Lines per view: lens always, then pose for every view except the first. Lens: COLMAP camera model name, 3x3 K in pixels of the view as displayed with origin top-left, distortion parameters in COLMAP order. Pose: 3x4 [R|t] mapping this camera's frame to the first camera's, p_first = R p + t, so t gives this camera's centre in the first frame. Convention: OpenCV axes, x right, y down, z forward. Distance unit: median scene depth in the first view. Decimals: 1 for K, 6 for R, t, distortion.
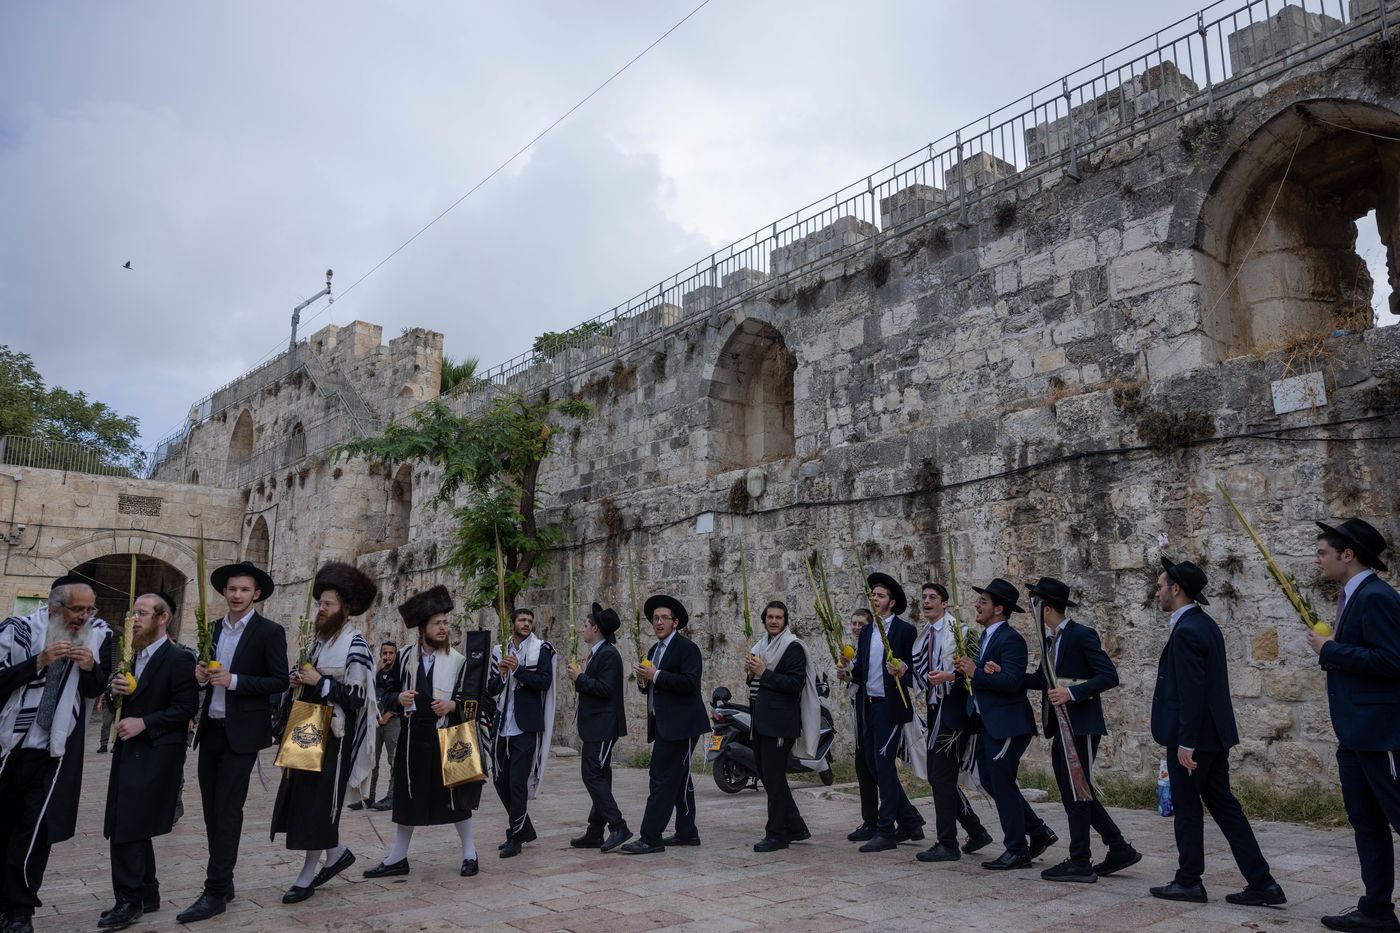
lens RADIAL K [[933.0, 0, 686.2], [0, 933.0, 468.1], [0, 0, 1]] dist [-0.004088, -0.001369]
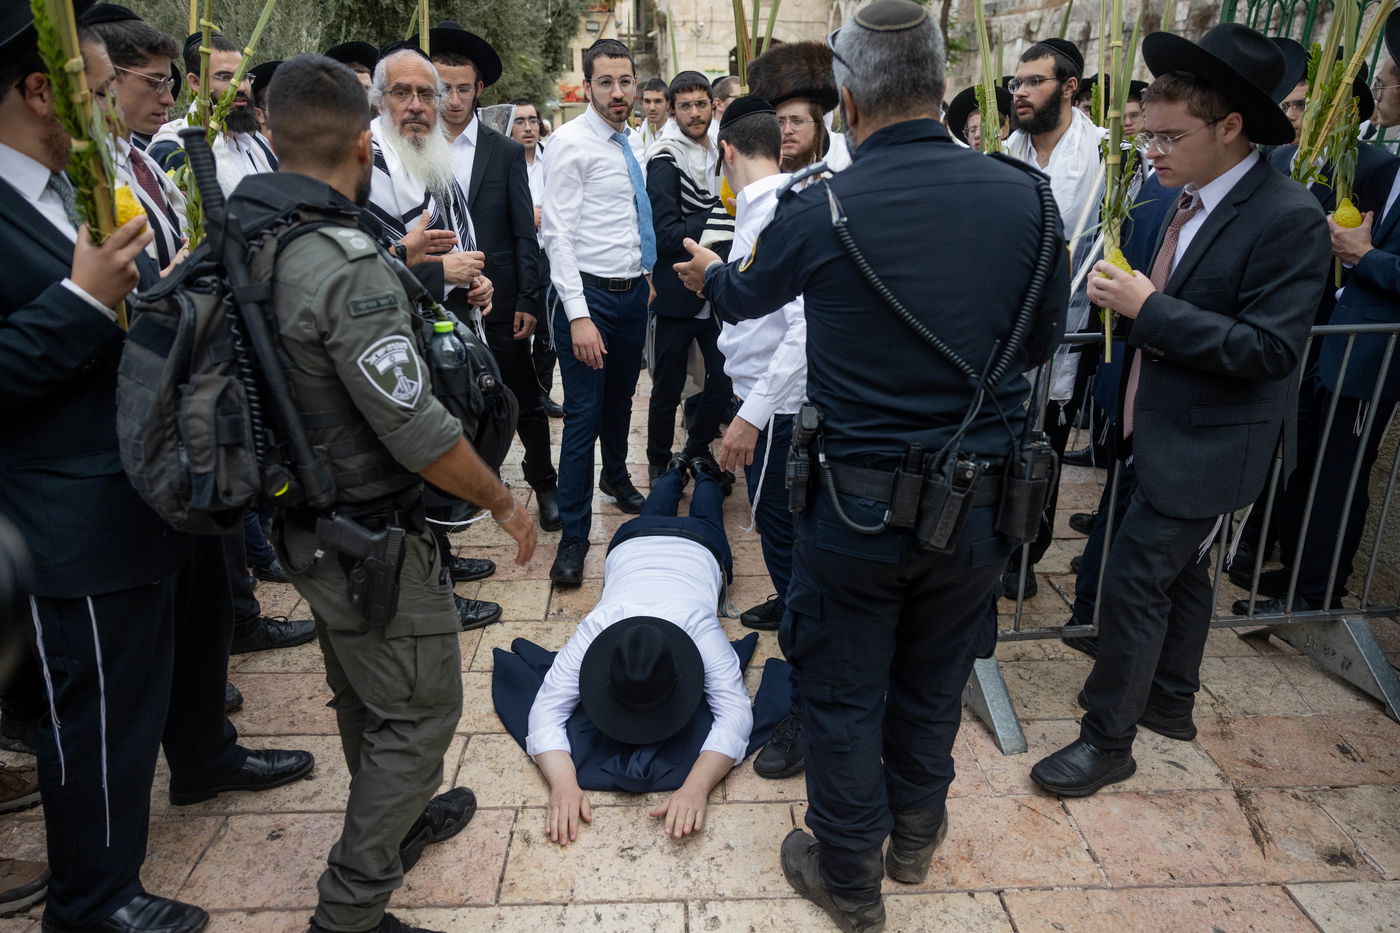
lens RADIAL K [[933.0, 0, 695.1], [0, 933.0, 474.6], [0, 0, 1]] dist [-0.004088, -0.001369]
pose [[0.800216, 0.226013, -0.555493, 0.465529], [0.128222, 0.840369, 0.526629, -0.174931], [0.585844, -0.492644, 0.643497, -0.572144]]
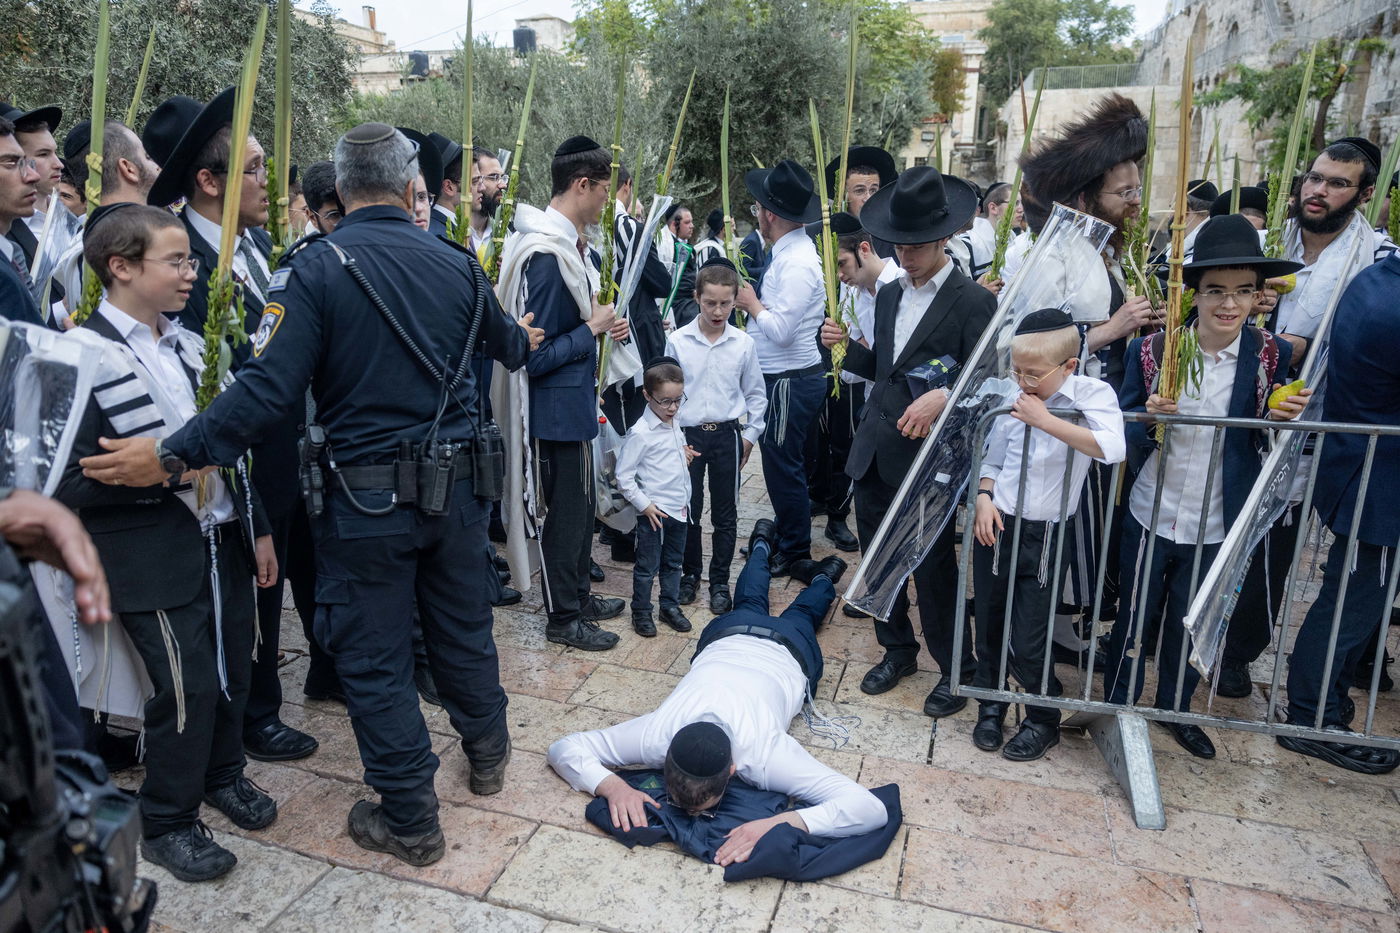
lens RADIAL K [[933.0, 0, 684.9], [0, 933.0, 474.8], [0, 0, 1]] dist [-0.004088, -0.001369]
pose [[0.546238, 0.234695, -0.804078, 0.494017], [0.179758, 0.904734, 0.386191, -0.174262], [0.818114, -0.355492, 0.452012, -0.575145]]
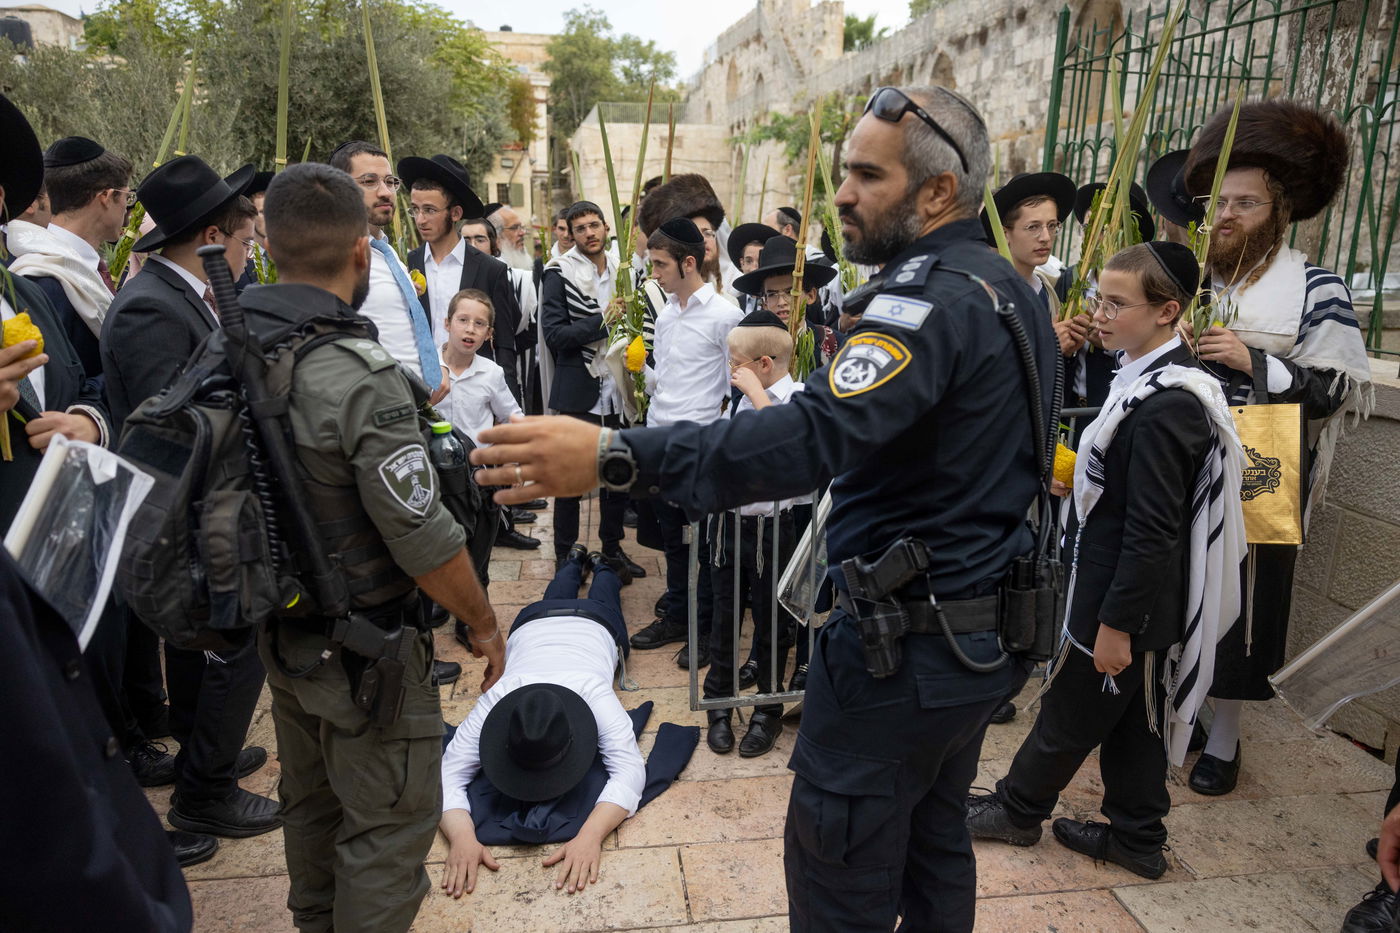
lens RADIAL K [[933.0, 0, 701.4], [0, 933.0, 476.9], [0, 0, 1]] dist [-0.004088, -0.001369]
pose [[0.853482, 0.138796, -0.502298, 0.479000], [0.105969, 0.897516, 0.428061, -0.175768], [0.510234, -0.418571, 0.751306, -0.582700]]
